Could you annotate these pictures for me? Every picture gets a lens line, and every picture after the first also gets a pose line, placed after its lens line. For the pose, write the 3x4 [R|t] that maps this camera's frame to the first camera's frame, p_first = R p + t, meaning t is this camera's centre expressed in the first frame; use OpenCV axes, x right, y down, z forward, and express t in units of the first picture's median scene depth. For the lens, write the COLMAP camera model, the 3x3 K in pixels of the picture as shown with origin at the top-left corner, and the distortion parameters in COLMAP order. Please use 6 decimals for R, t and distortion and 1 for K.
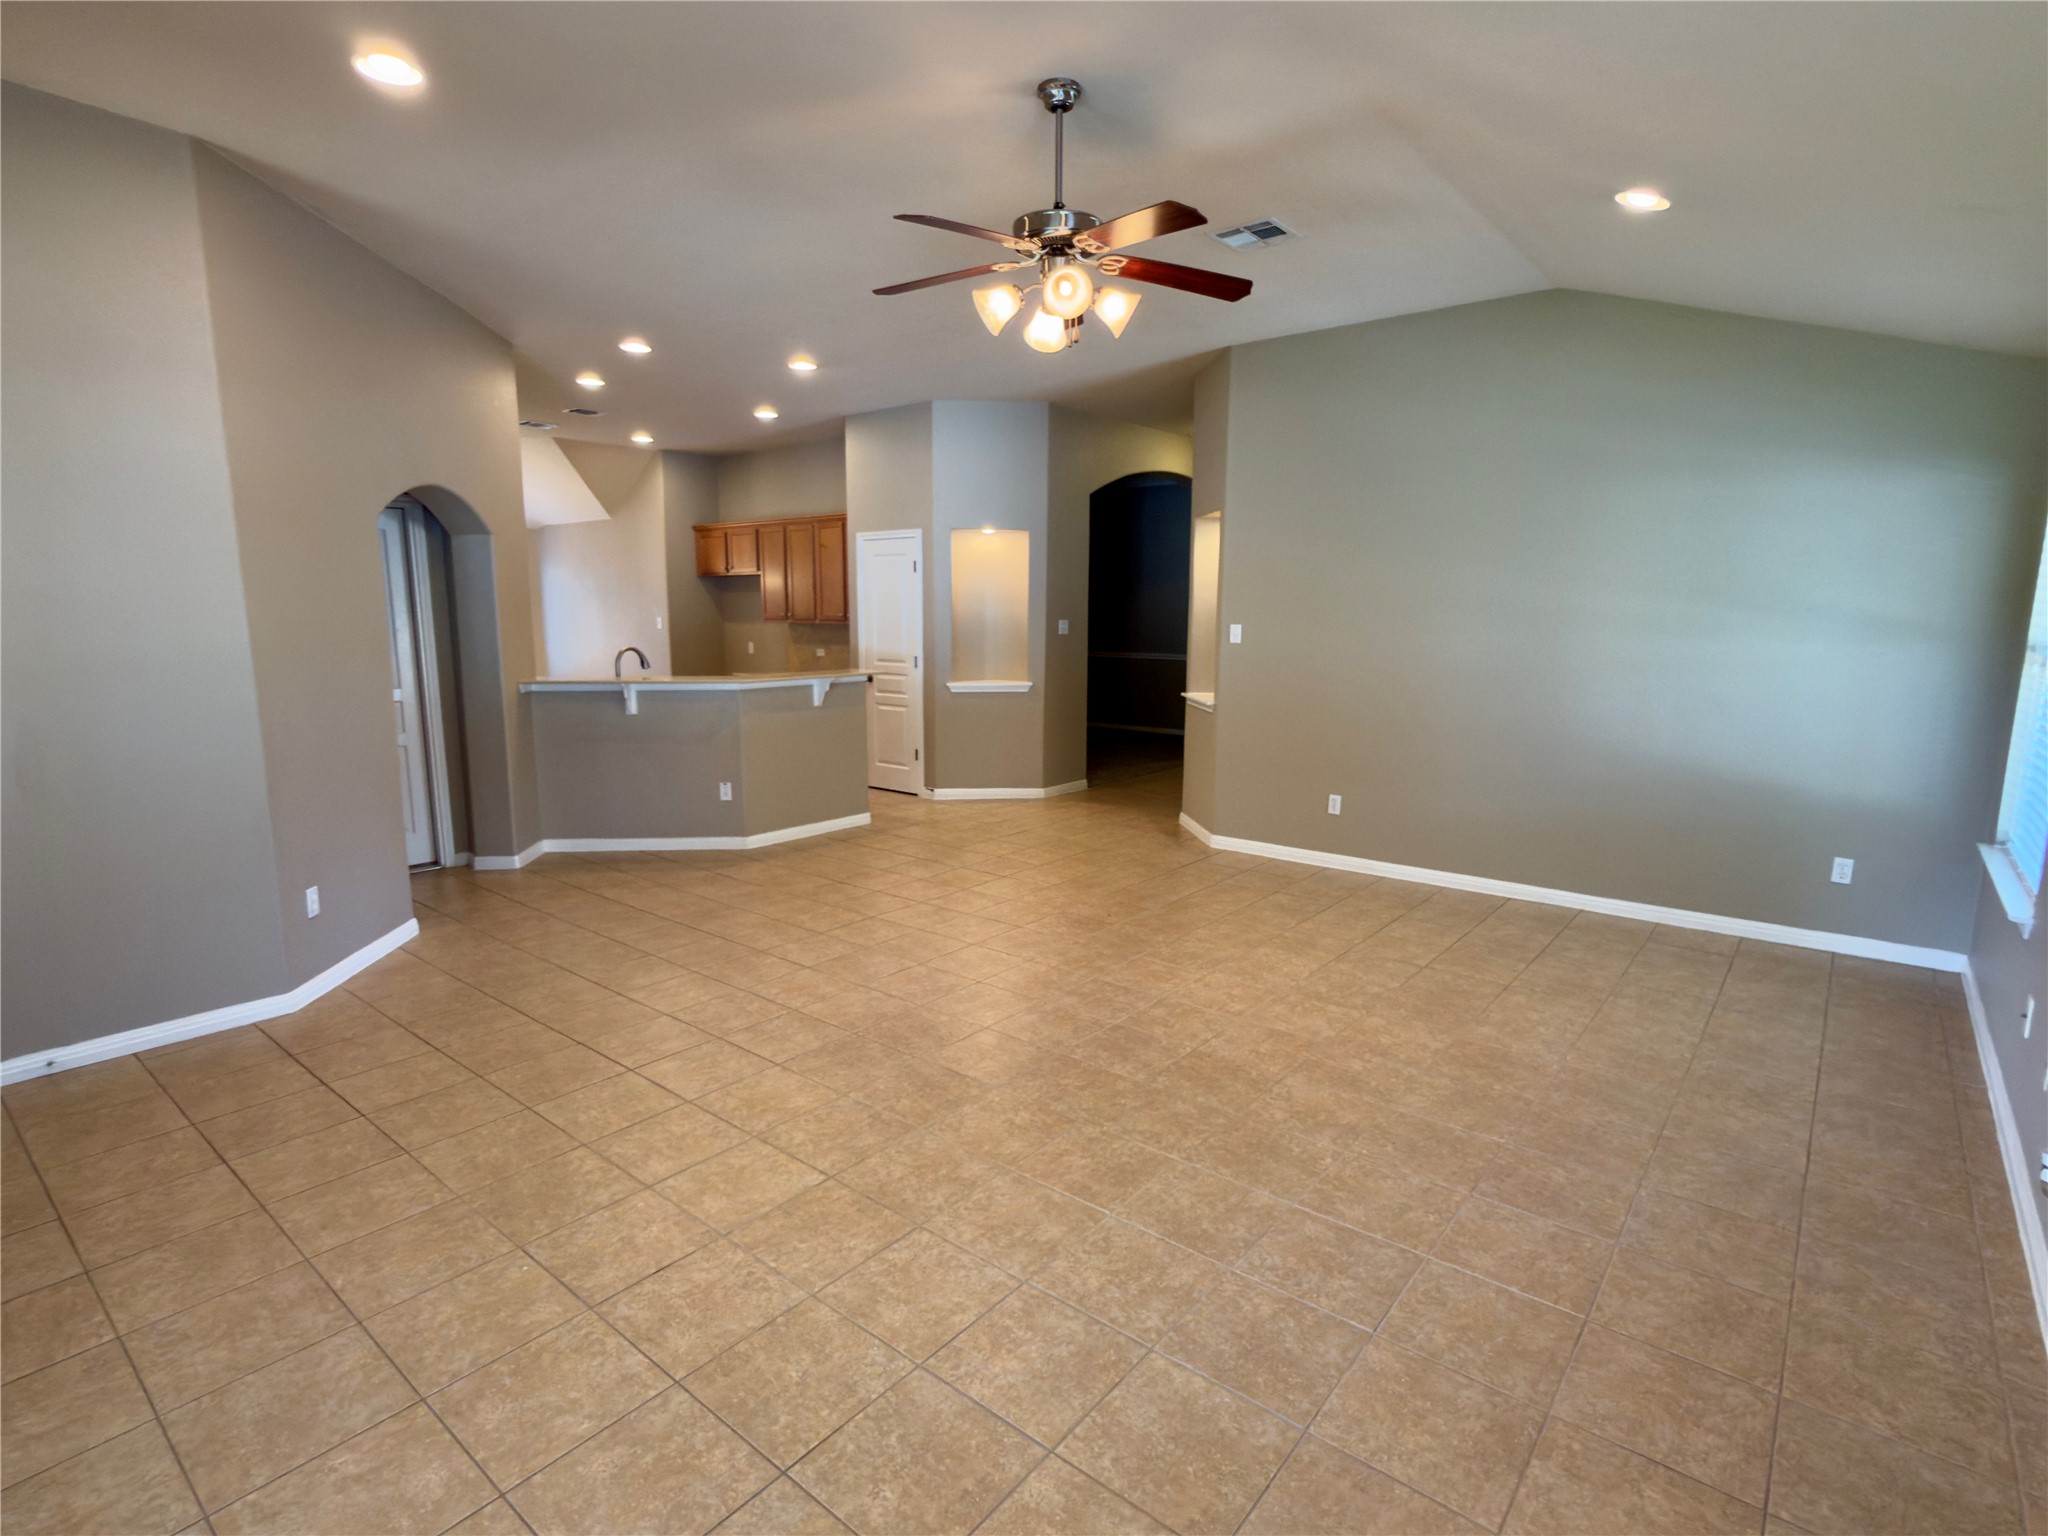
lens RADIAL K [[1024.7, 0, 1017.0], [0, 1024.7, 767.8], [0, 0, 1]] dist [0.003275, -0.000137]
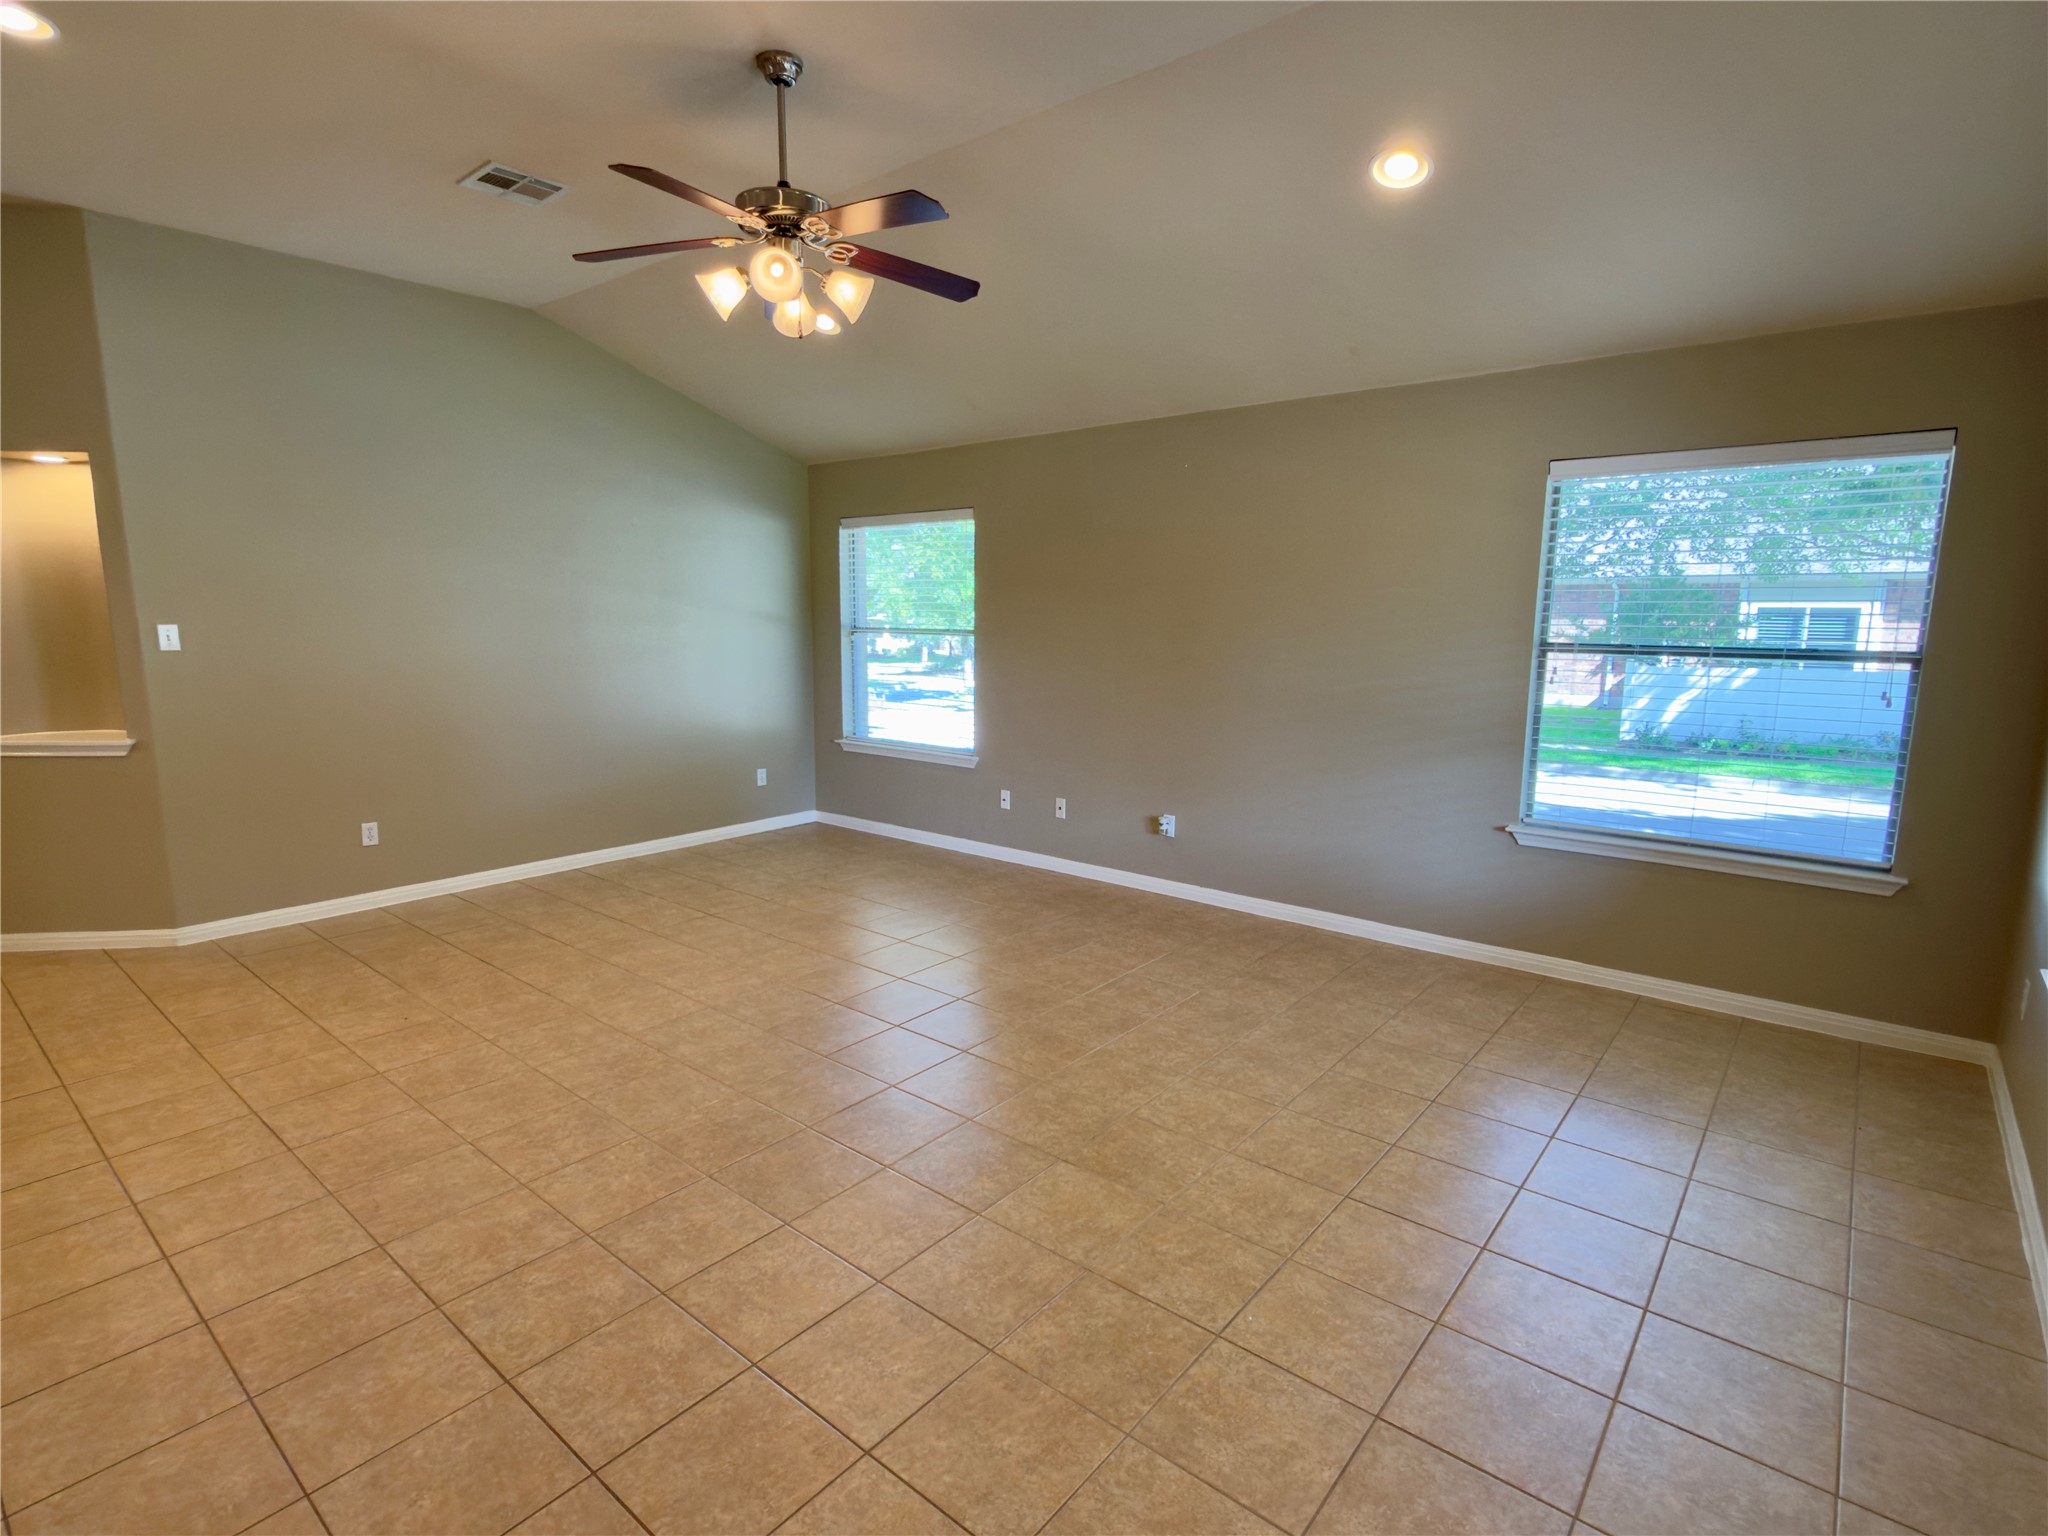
lens RADIAL K [[1024.7, 0, 1026.4], [0, 1024.7, 767.3], [0, 0, 1]] dist [0.003275, -0.000137]
pose [[-0.001099, -0.156907, 0.987613, -0.736463], [0.149494, 0.976489, 0.155306, -0.096753], [-0.988762, 0.147813, 0.022384, 0.618450]]
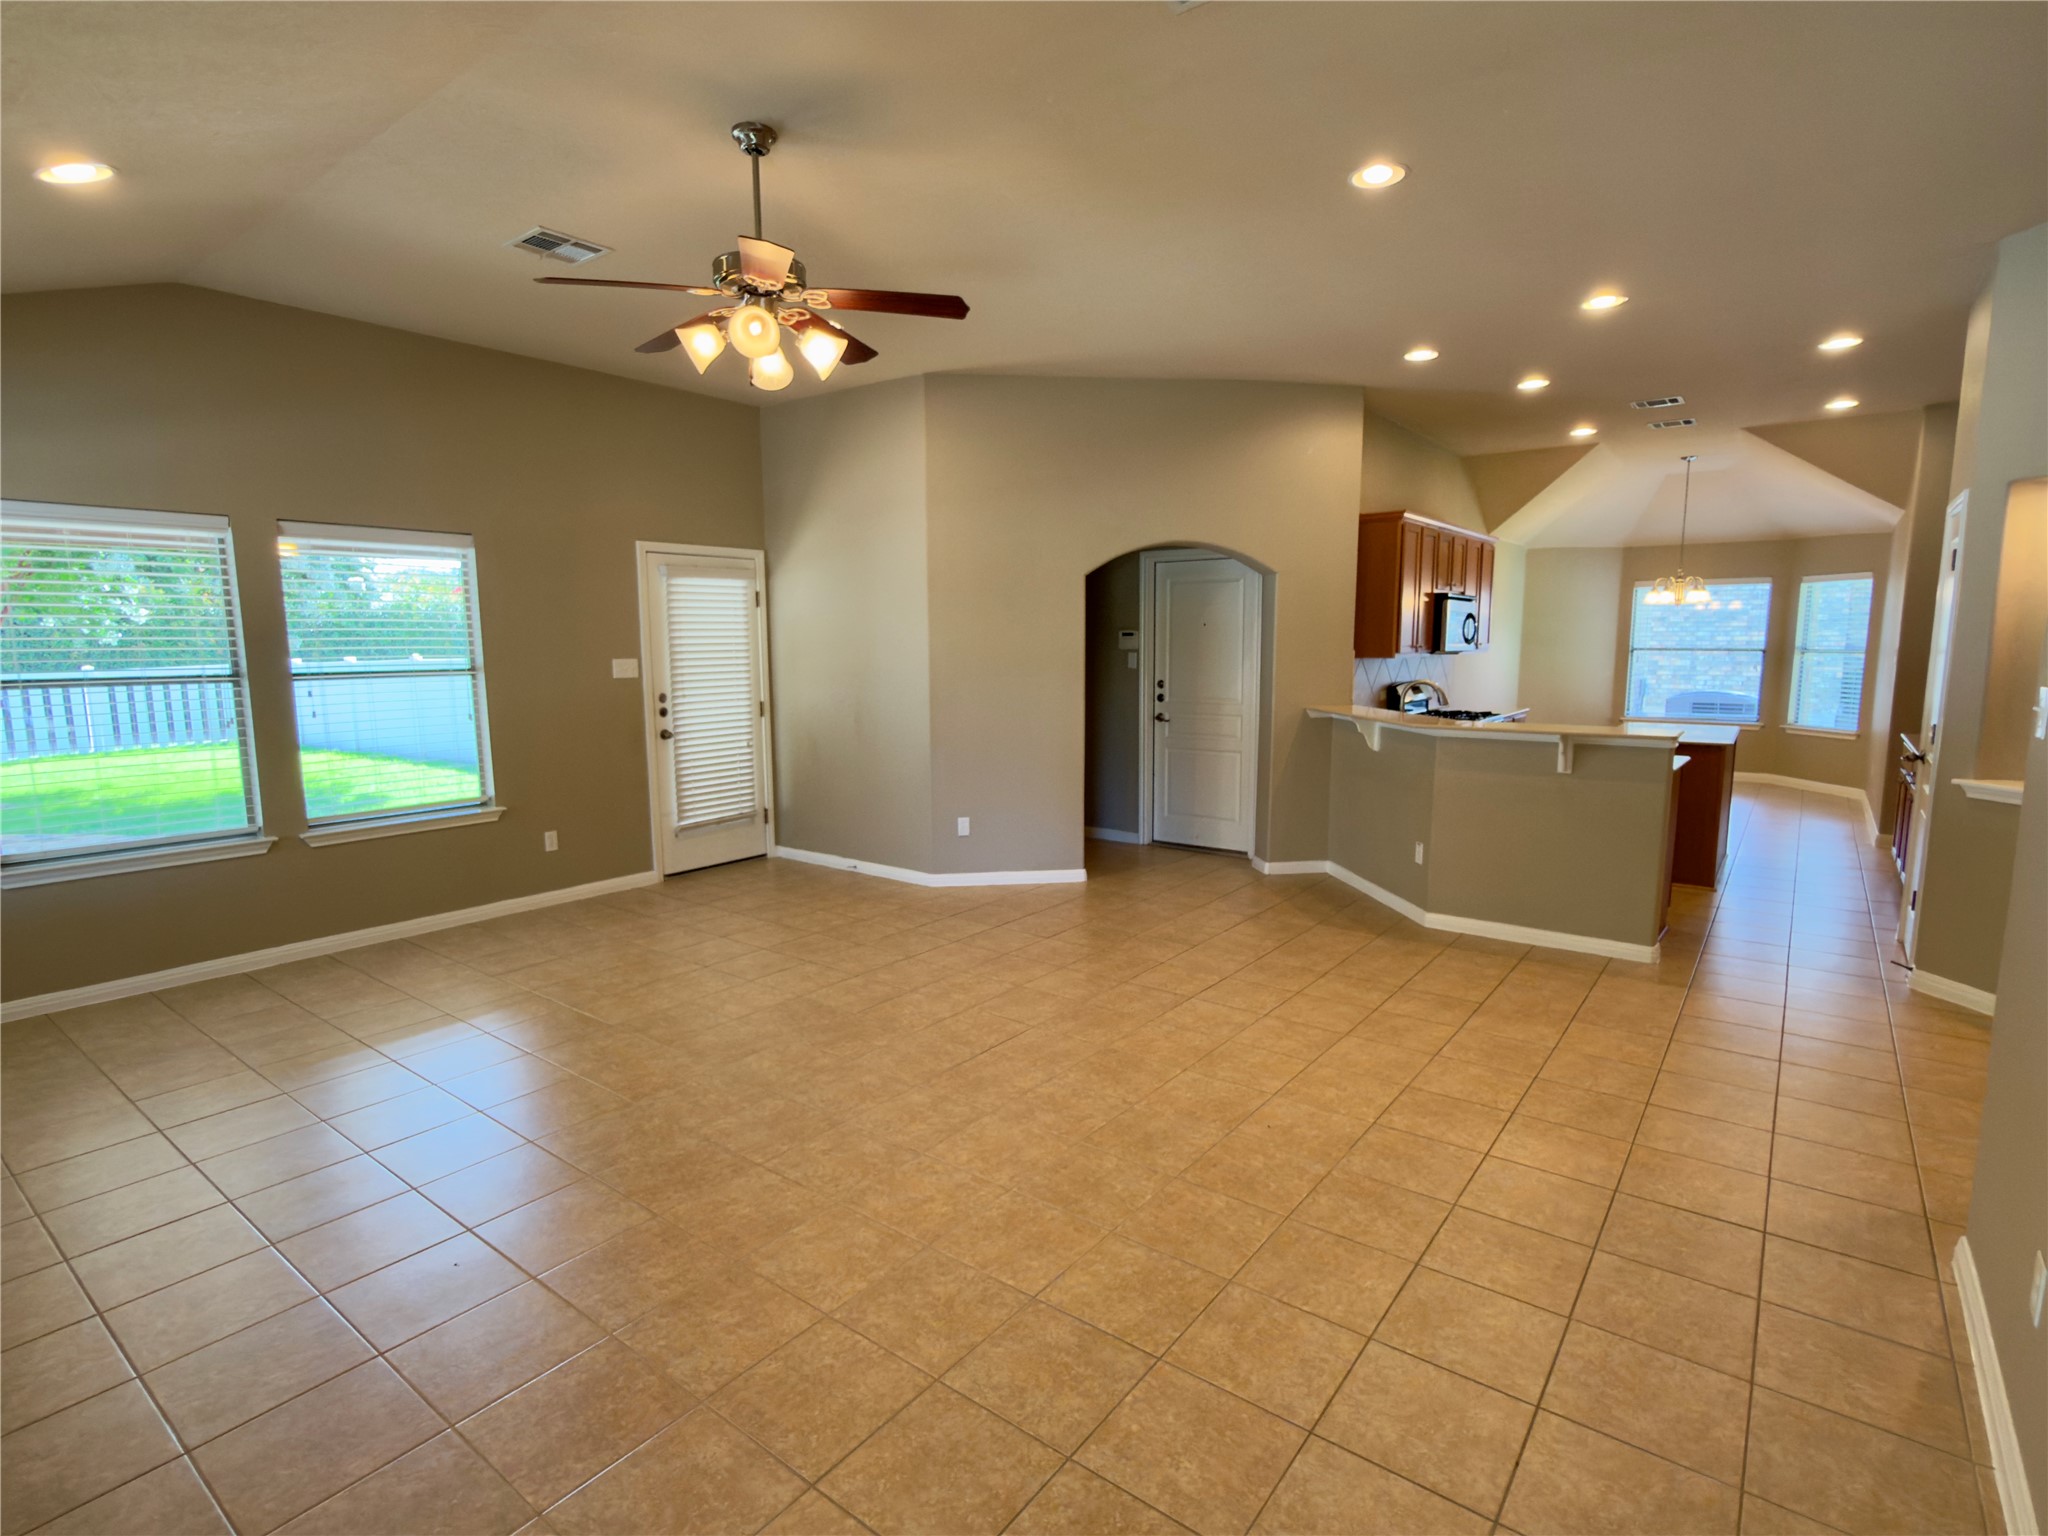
lens RADIAL K [[1024.7, 0, 1026.3], [0, 1024.7, 770.4], [0, 0, 1]] dist [0.003275, -0.000137]
pose [[0.038035, 0.127818, -0.991068, 0.821412], [-0.148910, 0.981437, 0.120861, -0.150690], [0.988119, 0.142983, 0.056362, 0.944103]]
